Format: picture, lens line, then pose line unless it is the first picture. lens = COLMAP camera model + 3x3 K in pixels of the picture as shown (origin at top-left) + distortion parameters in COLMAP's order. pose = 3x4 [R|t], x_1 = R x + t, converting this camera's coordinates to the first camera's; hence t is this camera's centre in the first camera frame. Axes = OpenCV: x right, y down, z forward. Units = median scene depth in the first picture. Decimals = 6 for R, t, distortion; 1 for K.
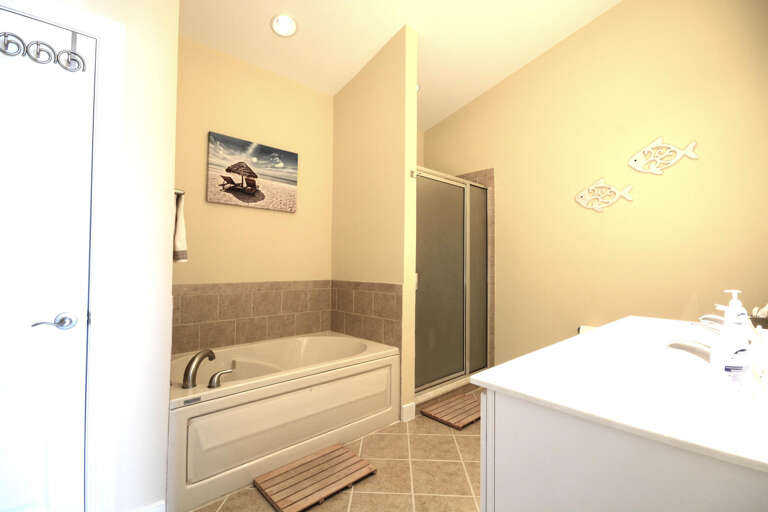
lens RADIAL K [[360.0, 0, 382.2], [0, 360.0, 254.5], [0, 0, 1]] dist [0.000340, -0.000449]
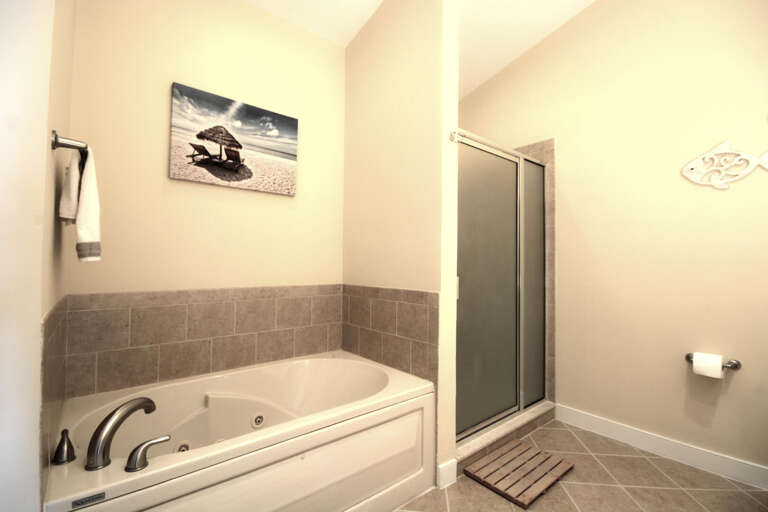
lens RADIAL K [[360.0, 0, 382.2], [0, 360.0, 254.5], [0, 0, 1]] dist [0.000340, -0.000449]
pose [[0.998330, -0.000231, -0.057764, -0.013049], [0.000385, 0.999996, 0.002659, 0.005664], [0.057764, -0.002677, 0.998327, 0.274141]]
